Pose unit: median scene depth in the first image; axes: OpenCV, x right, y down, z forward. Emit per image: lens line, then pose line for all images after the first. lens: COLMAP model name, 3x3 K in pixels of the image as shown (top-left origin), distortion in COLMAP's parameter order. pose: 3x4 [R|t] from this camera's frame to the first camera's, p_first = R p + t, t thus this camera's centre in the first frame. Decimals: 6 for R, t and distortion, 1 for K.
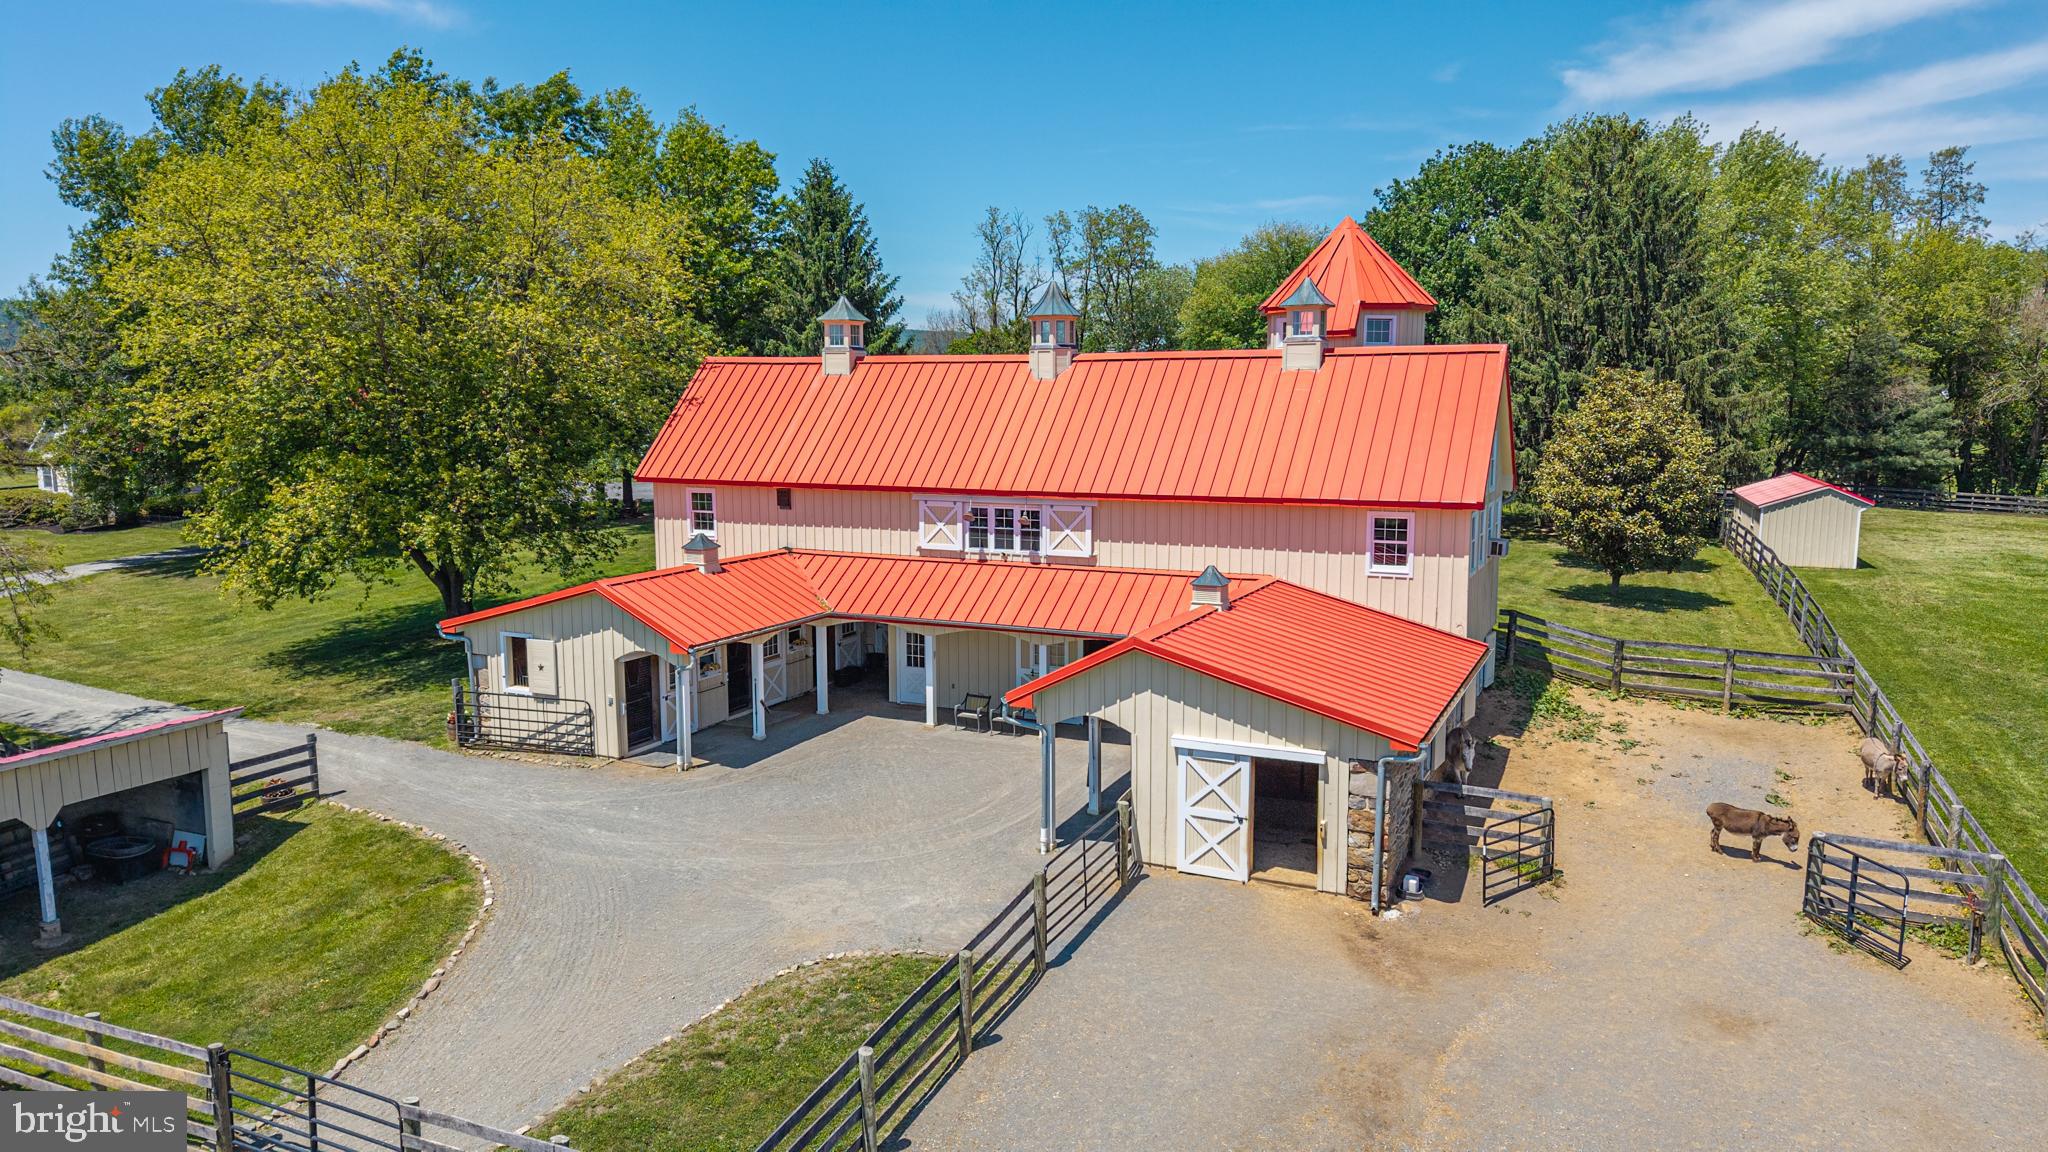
lens RADIAL K [[1592.4, 0, 1003.1], [0, 1592.4, 510.1], [0, 0, 1]] dist [-0.005816, 0.006239]
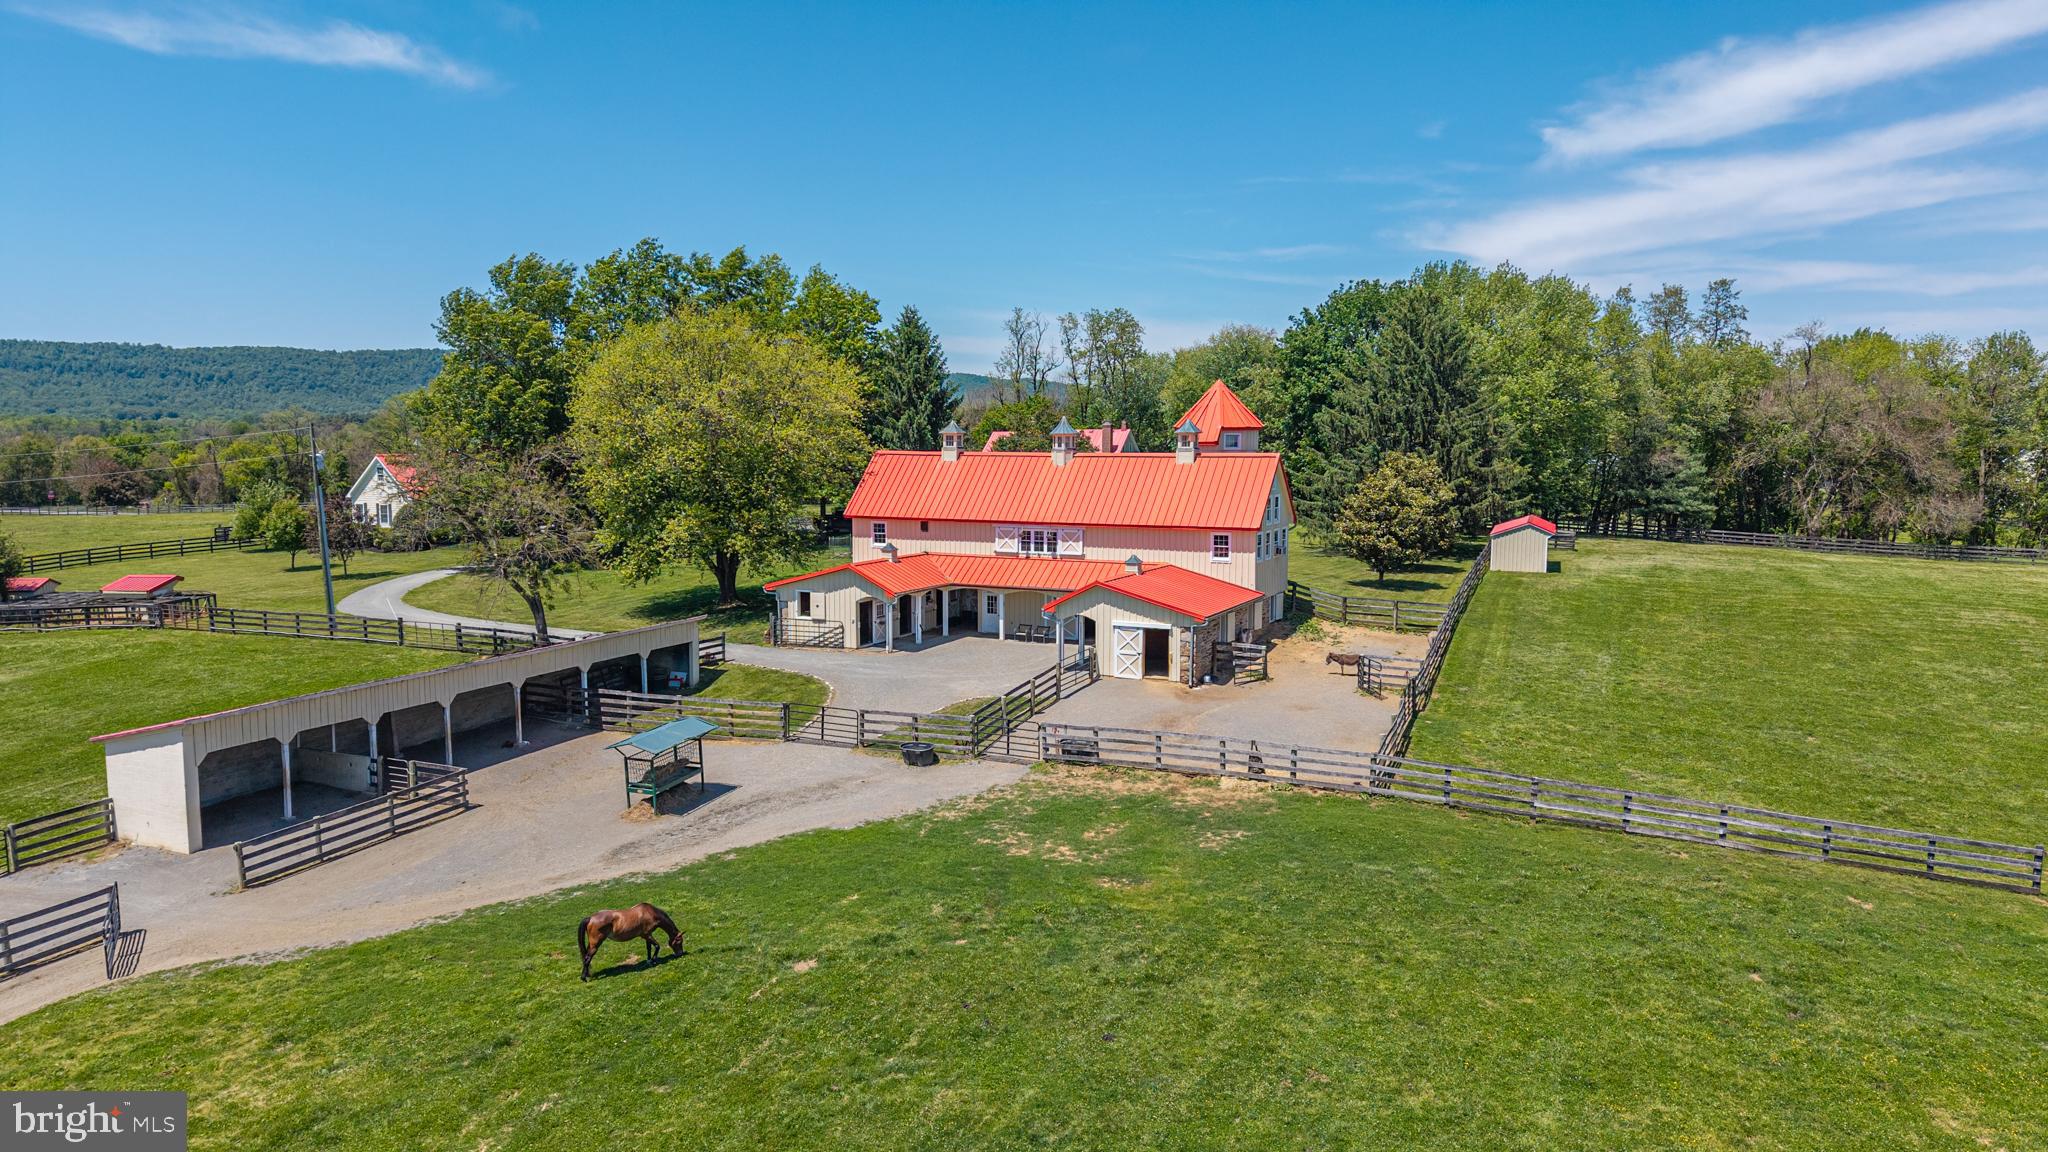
lens RADIAL K [[1396.8, 0, 1015.2], [0, 1396.8, 567.6], [0, 0, 1]] dist [0.001784, -0.002523]
pose [[0.999990, 0.003416, -0.002982, -0.023562], [-0.003372, 0.999887, 0.014681, 0.018865], [0.003031, -0.014671, 0.999888, -0.745548]]
